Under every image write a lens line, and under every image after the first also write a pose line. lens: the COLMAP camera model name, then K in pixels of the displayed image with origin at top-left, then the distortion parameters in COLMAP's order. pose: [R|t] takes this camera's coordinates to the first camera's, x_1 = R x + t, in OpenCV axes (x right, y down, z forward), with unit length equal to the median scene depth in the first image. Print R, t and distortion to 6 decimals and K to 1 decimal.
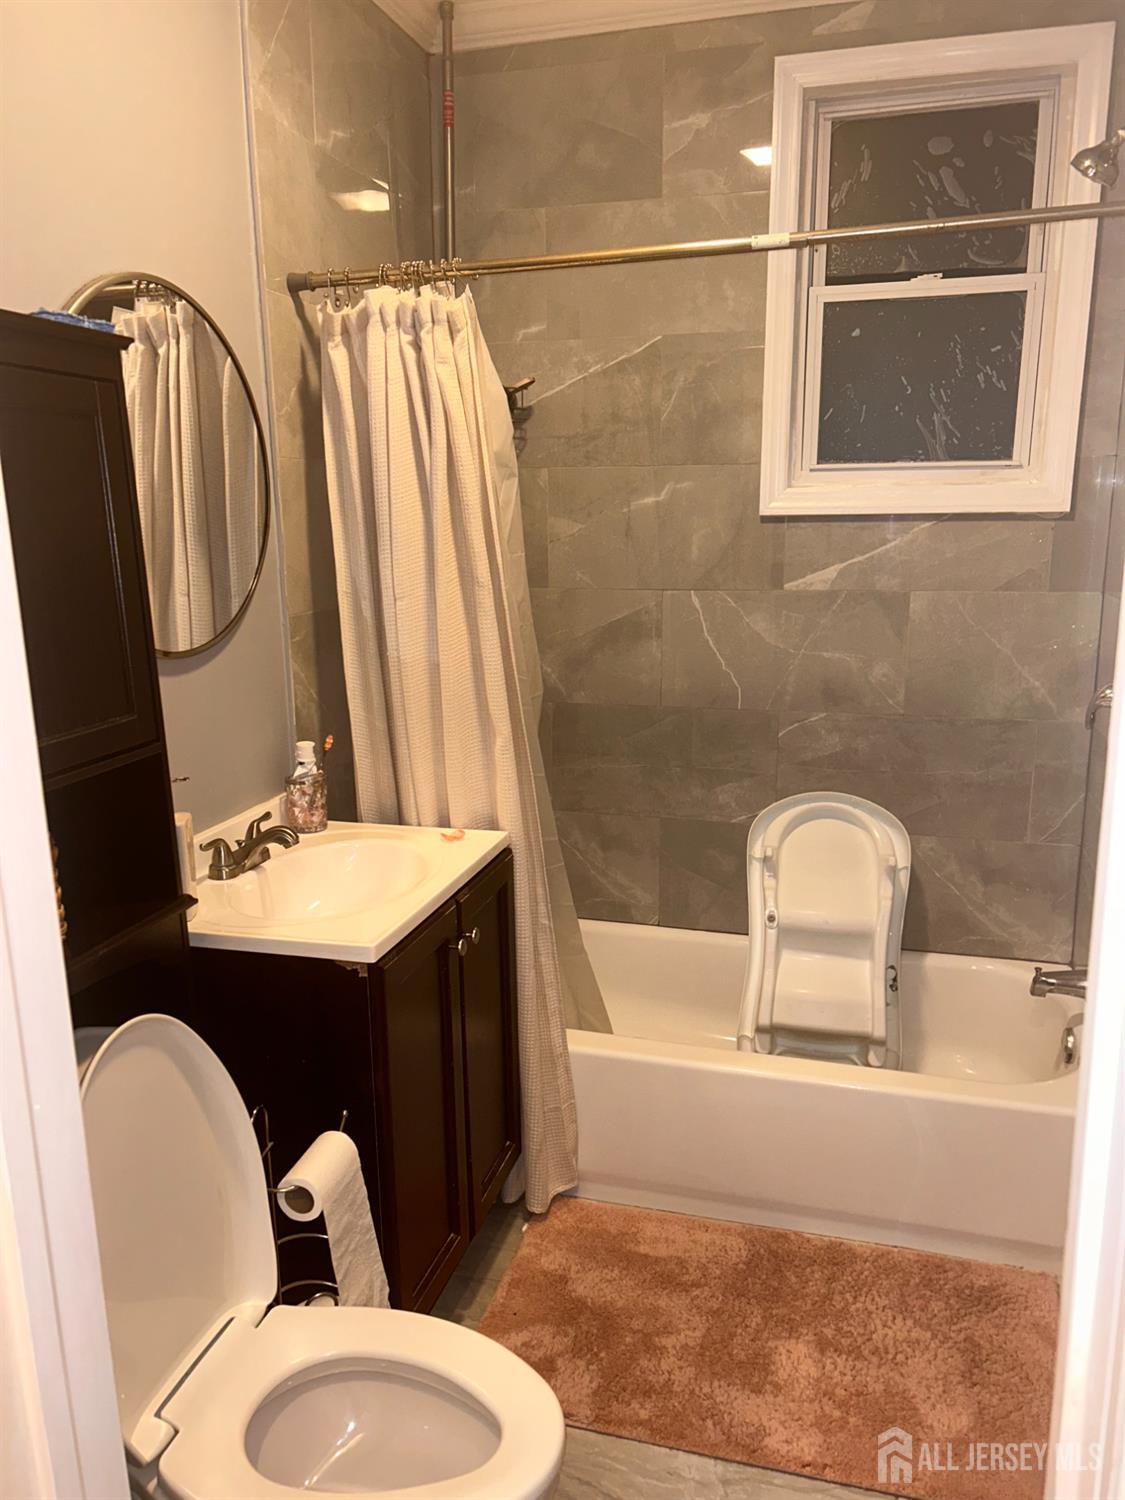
lens RADIAL K [[1107.9, 0, 562.5], [0, 1107.9, 750.0], [0, 0, 1]] dist [0.003669, -0.028332]
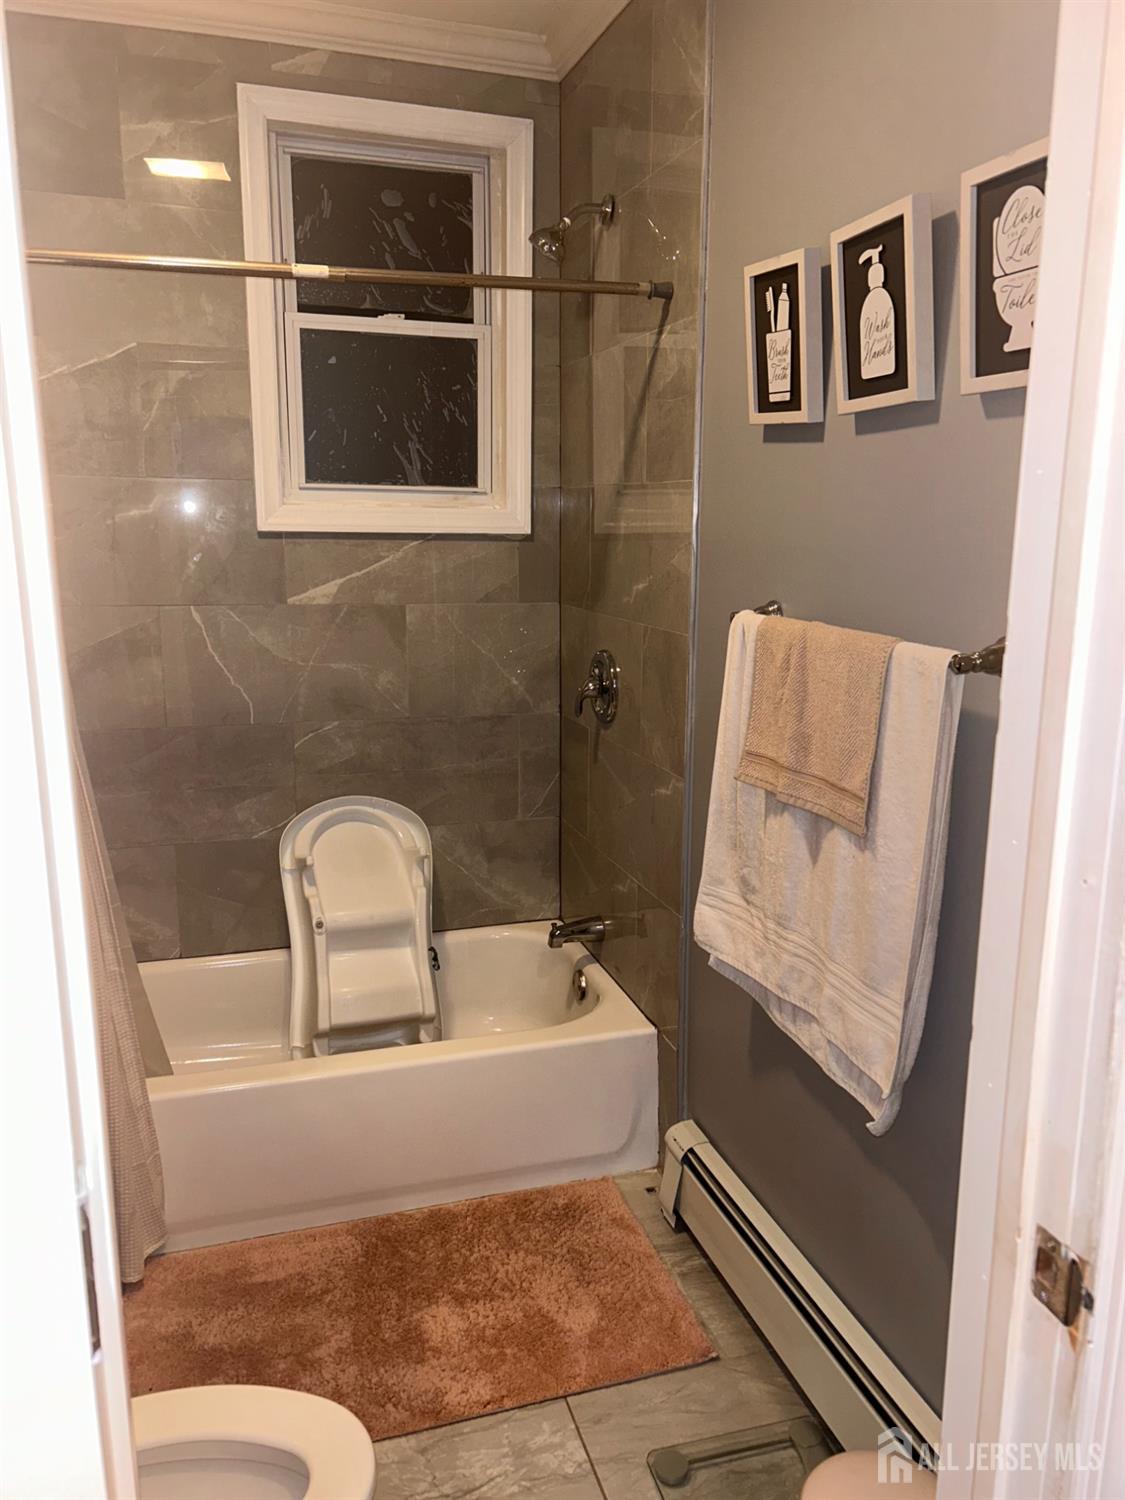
lens RADIAL K [[1112.7, 0, 562.2], [0, 1112.7, 743.7], [0, 0, 1]] dist [0.003358, -0.042967]
pose [[0.825646, -0.086146, 0.557573, -0.182994], [0.094834, 0.995403, 0.013364, -0.006868], [-0.556161, 0.041843, 0.830020, 0.014030]]
